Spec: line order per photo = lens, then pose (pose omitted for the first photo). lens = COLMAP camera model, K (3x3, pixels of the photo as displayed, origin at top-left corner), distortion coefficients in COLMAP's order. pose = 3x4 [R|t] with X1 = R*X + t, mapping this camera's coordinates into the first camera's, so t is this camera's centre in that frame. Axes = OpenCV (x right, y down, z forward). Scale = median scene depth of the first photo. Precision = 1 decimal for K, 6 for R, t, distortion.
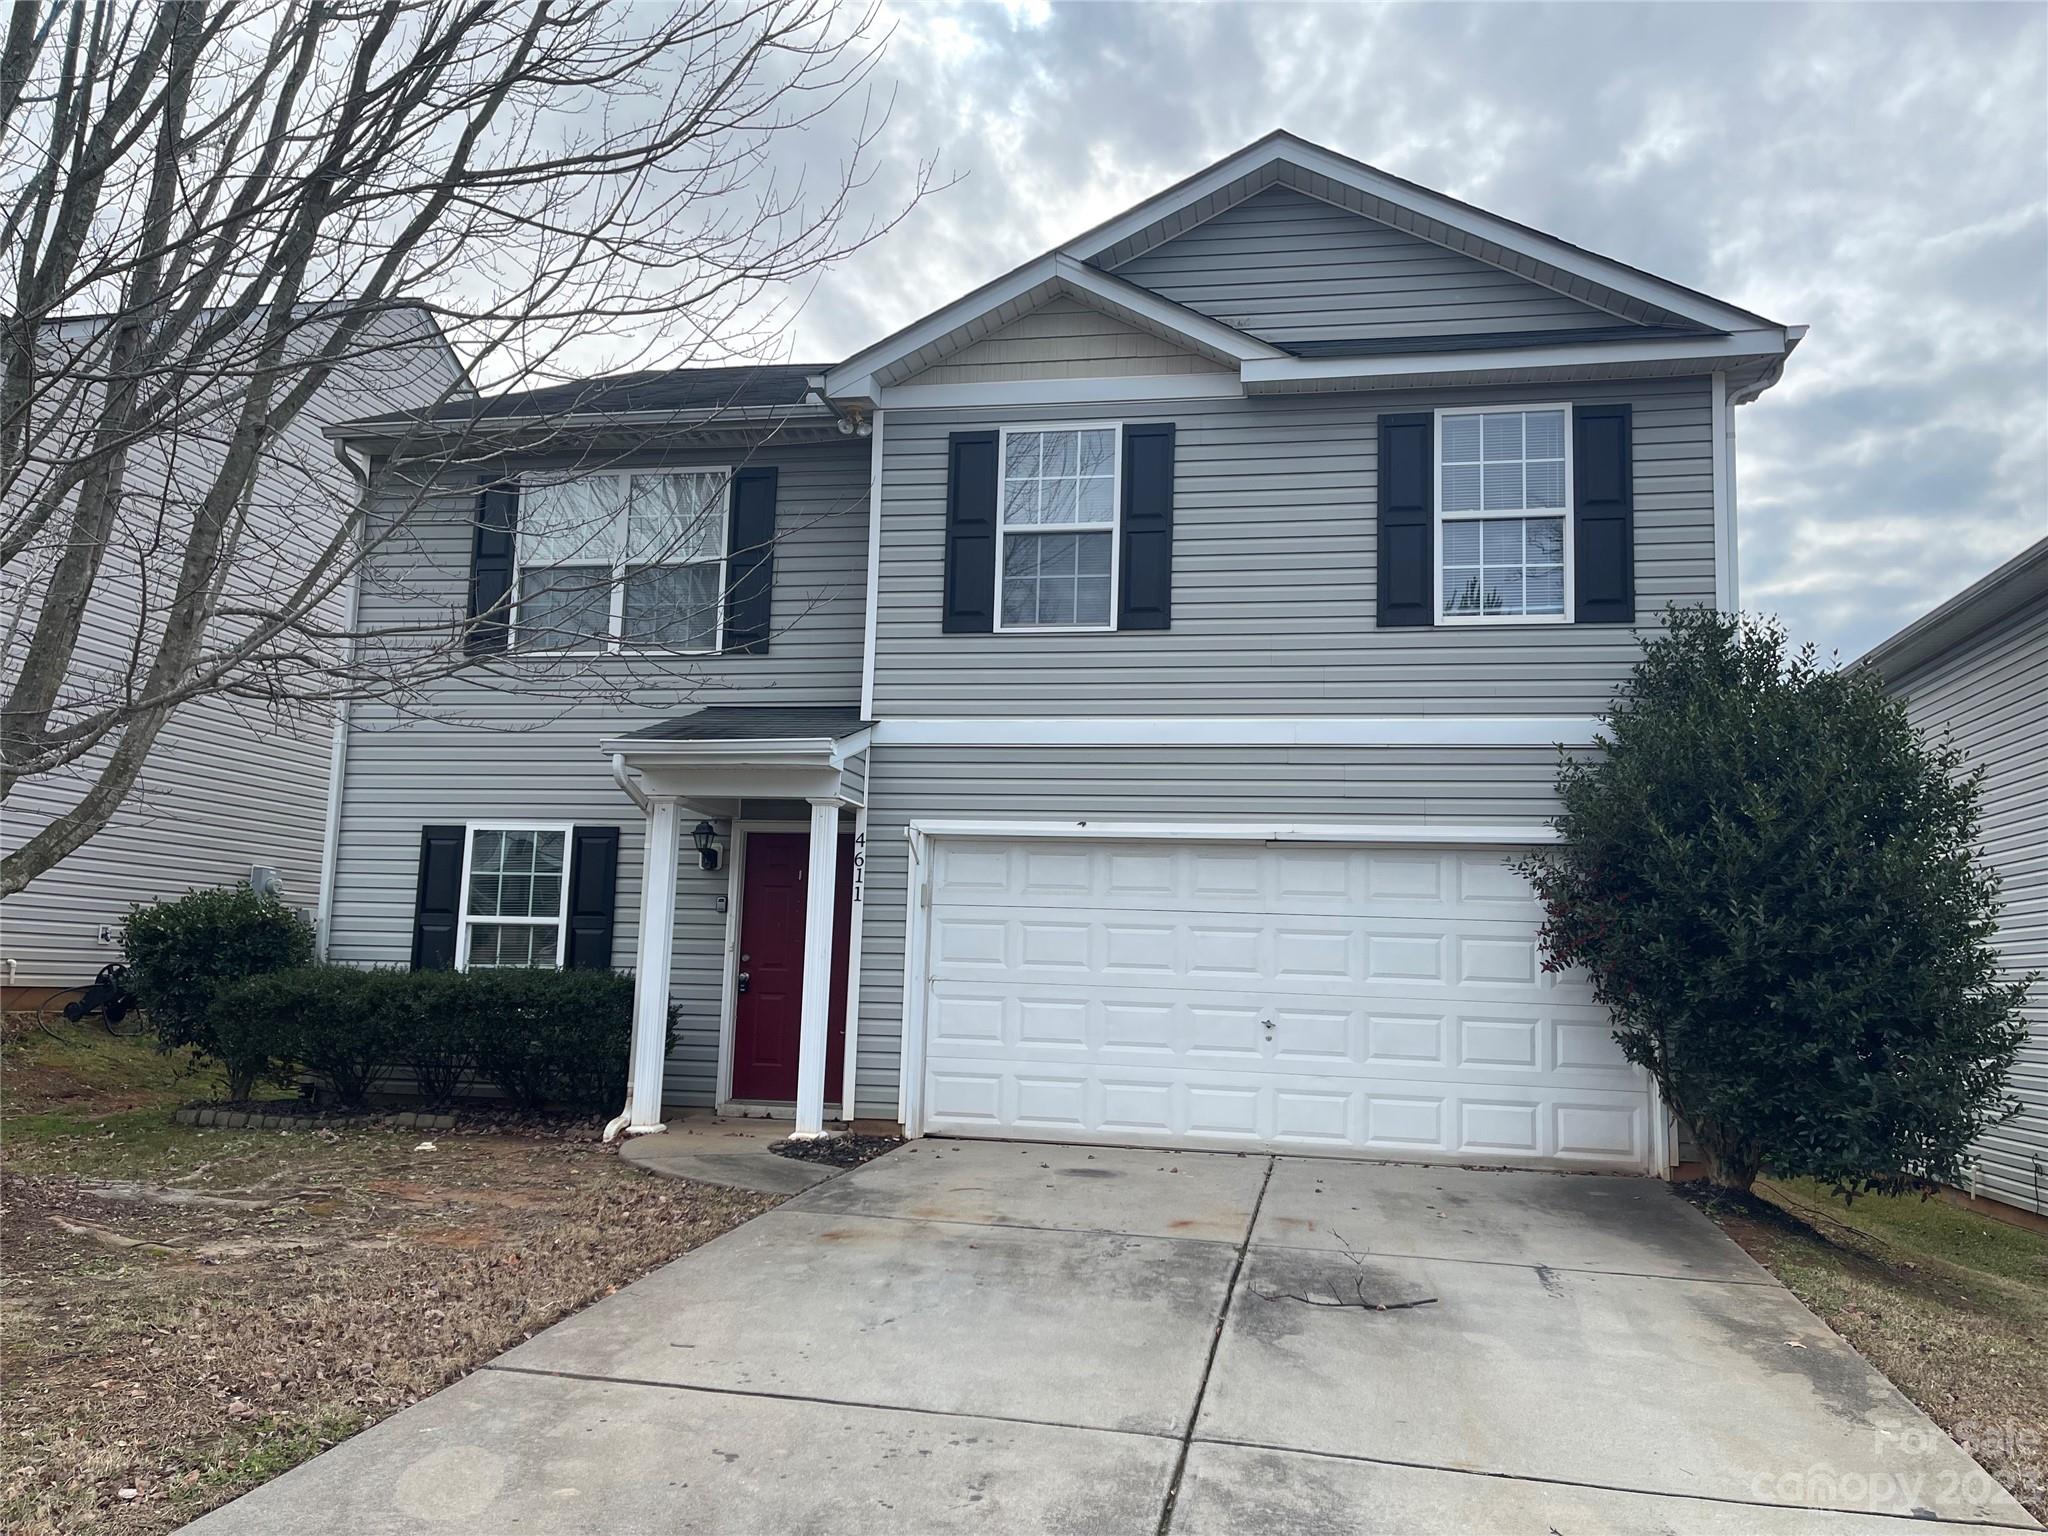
lens RADIAL K [[1550.9, 0, 1017.1], [0, 1550.9, 772.9], [0, 0, 1]] dist [0.073055, -0.075088]
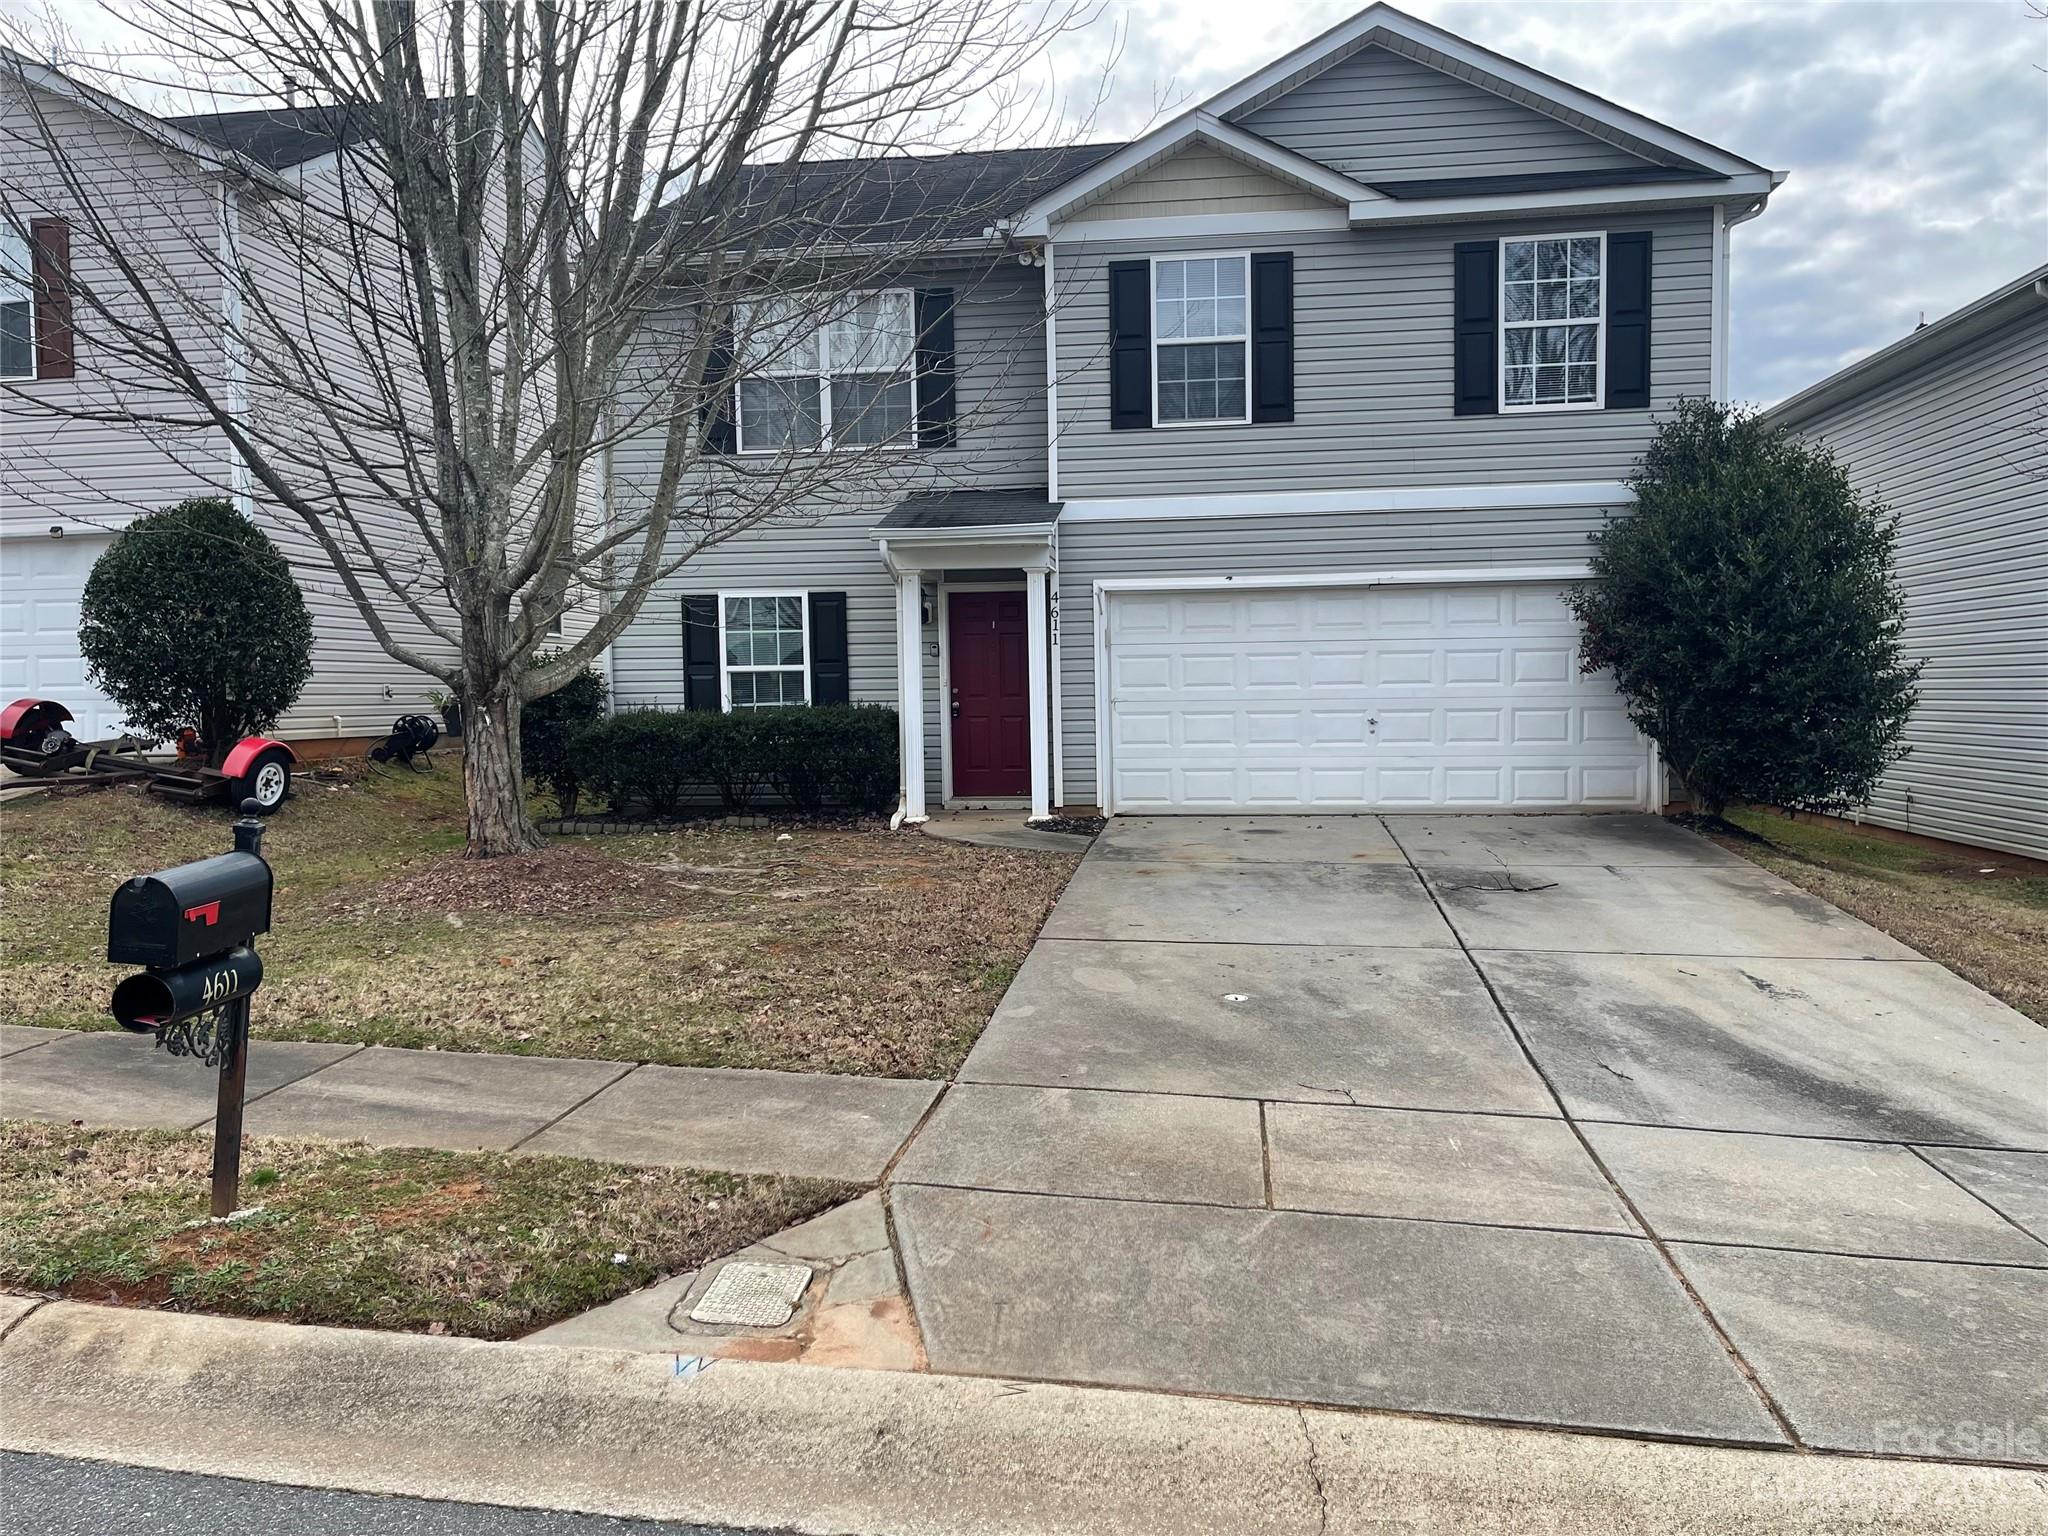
lens RADIAL K [[1550.9, 0, 1028.7], [0, 1550.9, 760.4], [0, 0, 1]] dist [0.073055, -0.075088]
pose [[0.996746, -0.049723, 0.063448, -0.220327], [0.037683, 0.983212, 0.178535, -0.056833], [-0.071260, -0.175563, 0.981886, -0.306812]]
